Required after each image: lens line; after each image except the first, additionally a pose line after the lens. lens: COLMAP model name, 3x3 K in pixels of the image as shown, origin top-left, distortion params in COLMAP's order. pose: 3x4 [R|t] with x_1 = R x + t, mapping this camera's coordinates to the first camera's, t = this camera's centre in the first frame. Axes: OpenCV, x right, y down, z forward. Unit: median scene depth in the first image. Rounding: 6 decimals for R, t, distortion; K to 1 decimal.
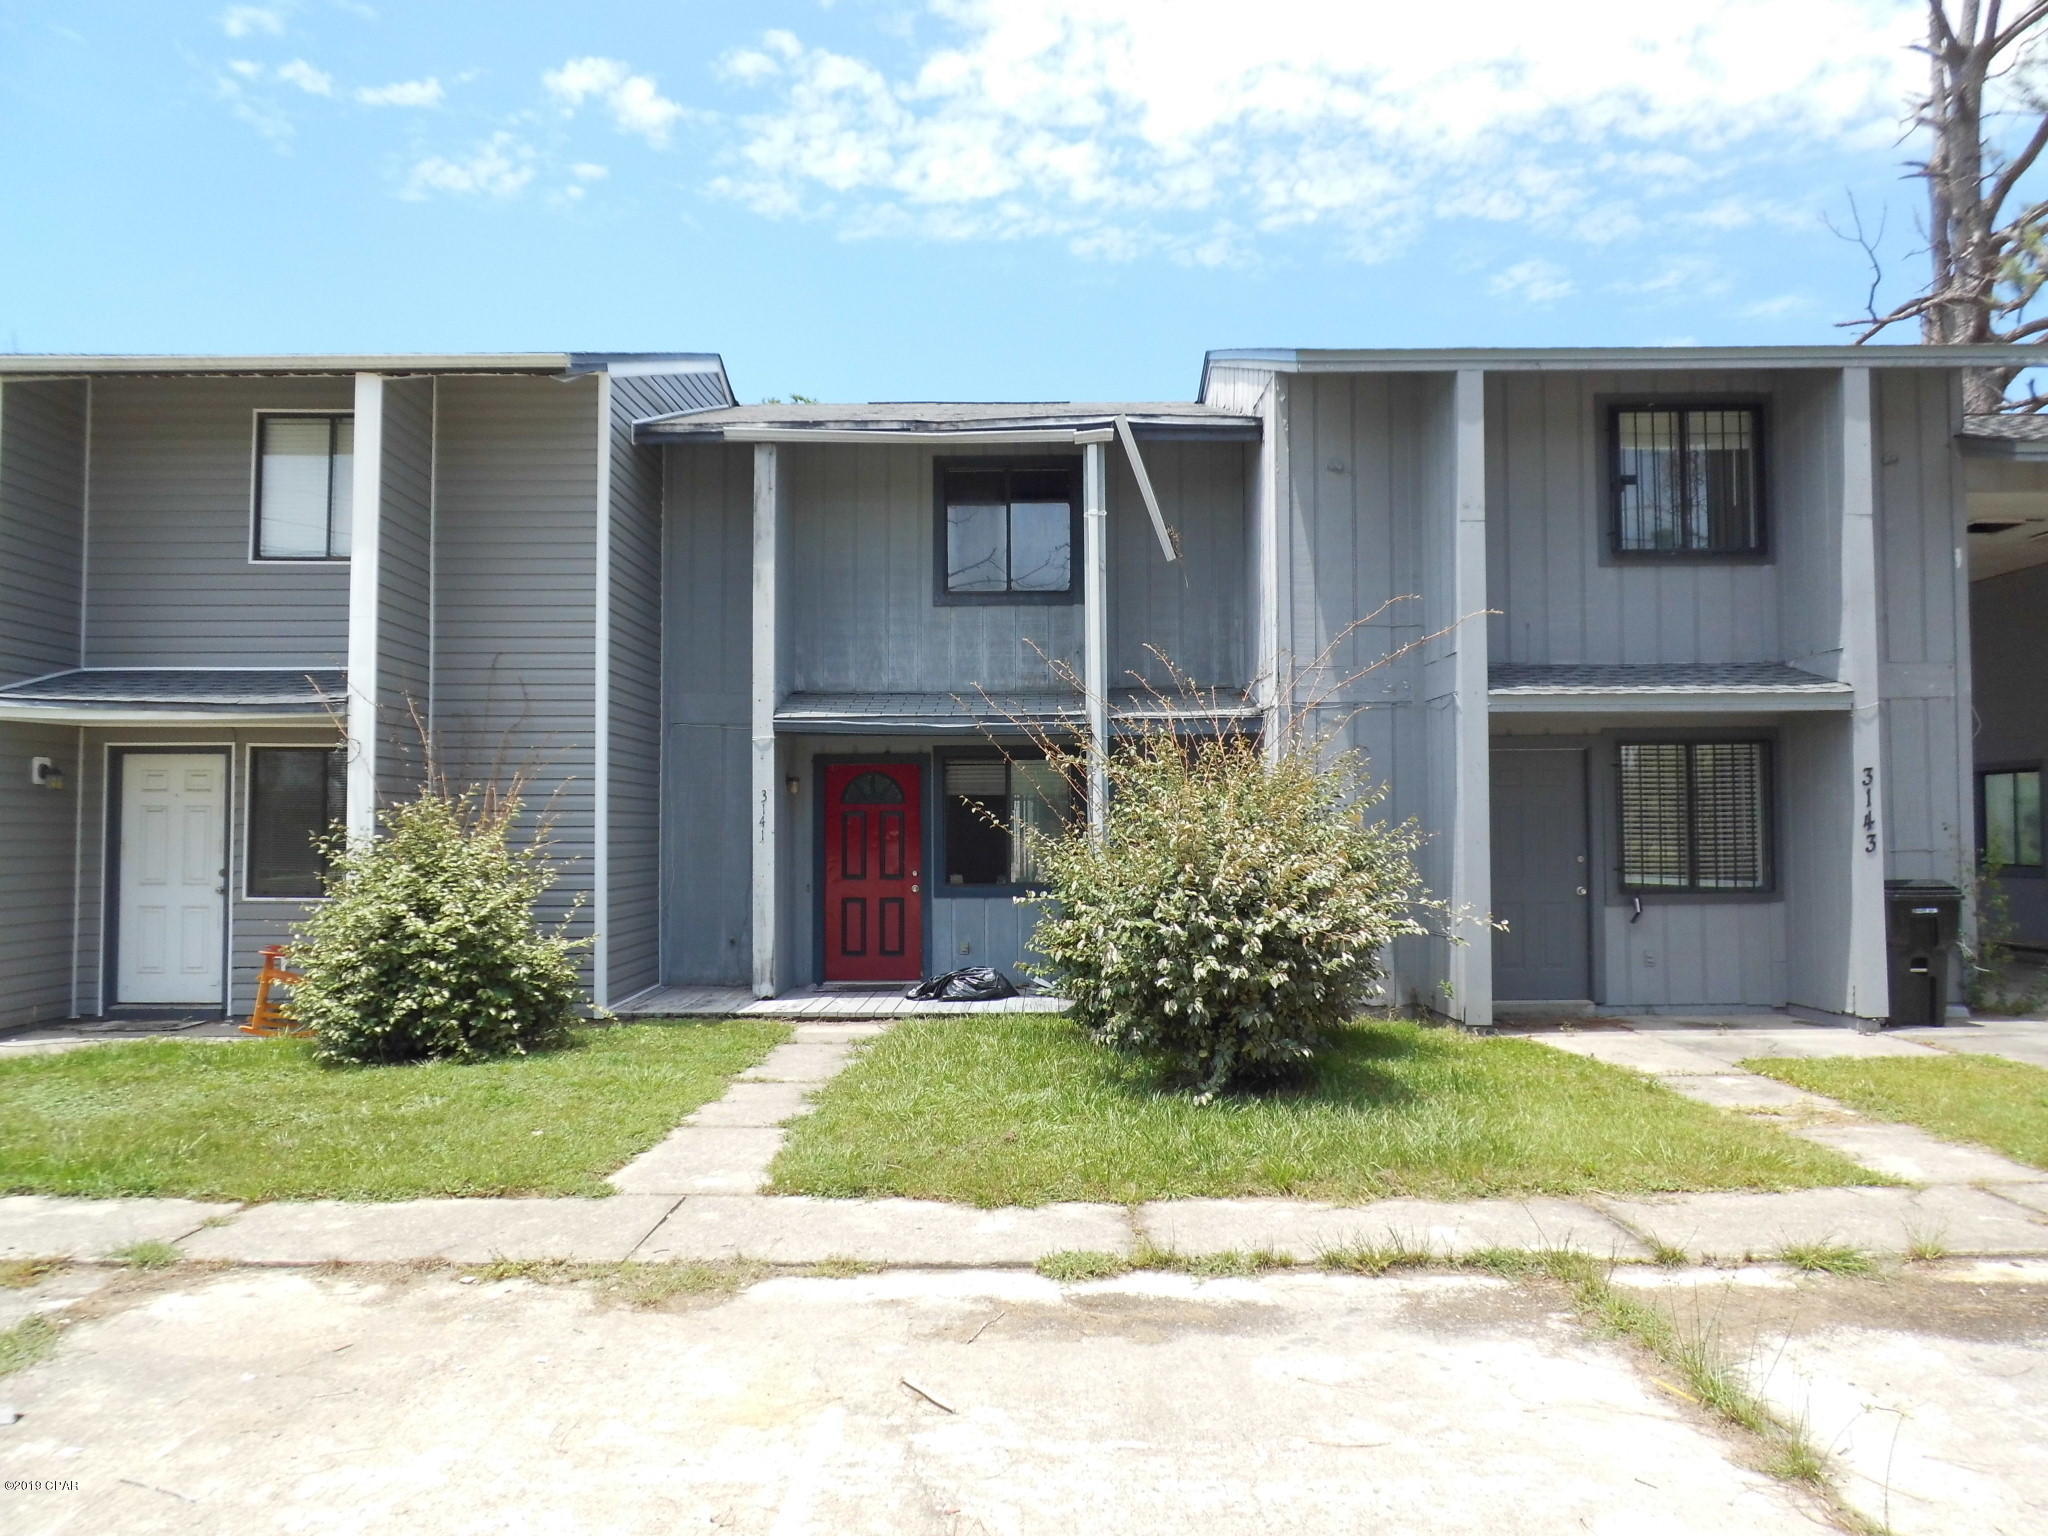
lens RADIAL K [[1429.6, 0, 1017.7], [0, 1429.6, 767.1], [0, 0, 1]] dist [-0.011545, 0.006166]
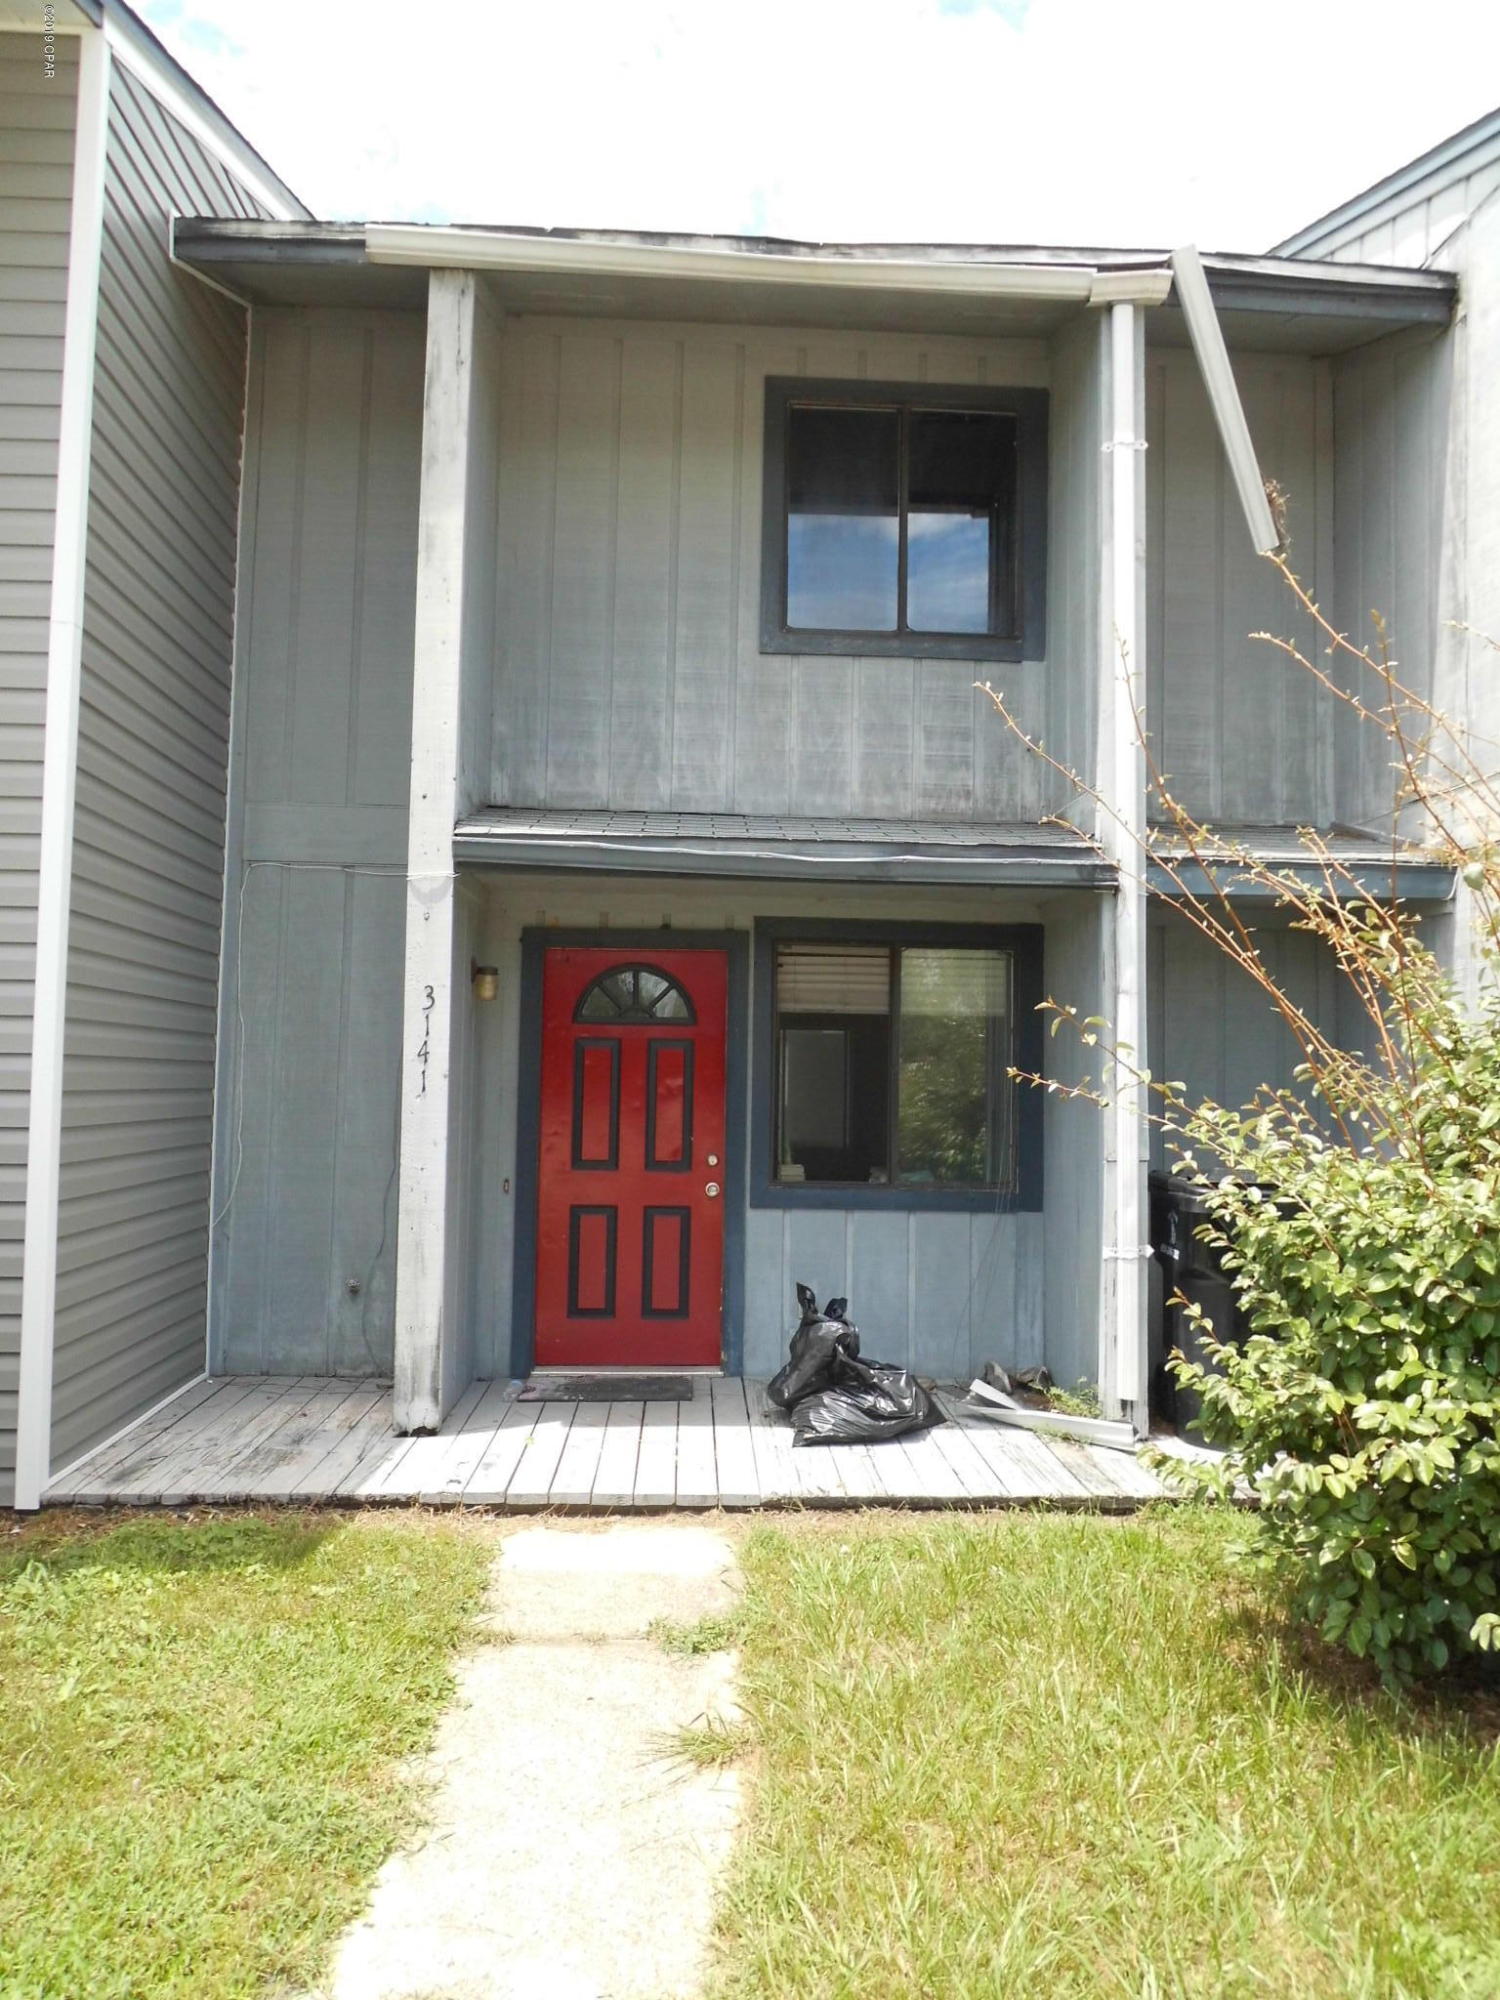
lens RADIAL K [[1396.1, 0, 755.4], [0, 1396.1, 1006.3], [0, 0, 1]] dist [-0.011545, 0.006166]
pose [[0.997116, 0.027063, 0.070910, -0.094404], [-0.026862, 0.999632, -0.003788, 0.019714], [-0.070986, 0.001873, 0.997476, 0.490970]]
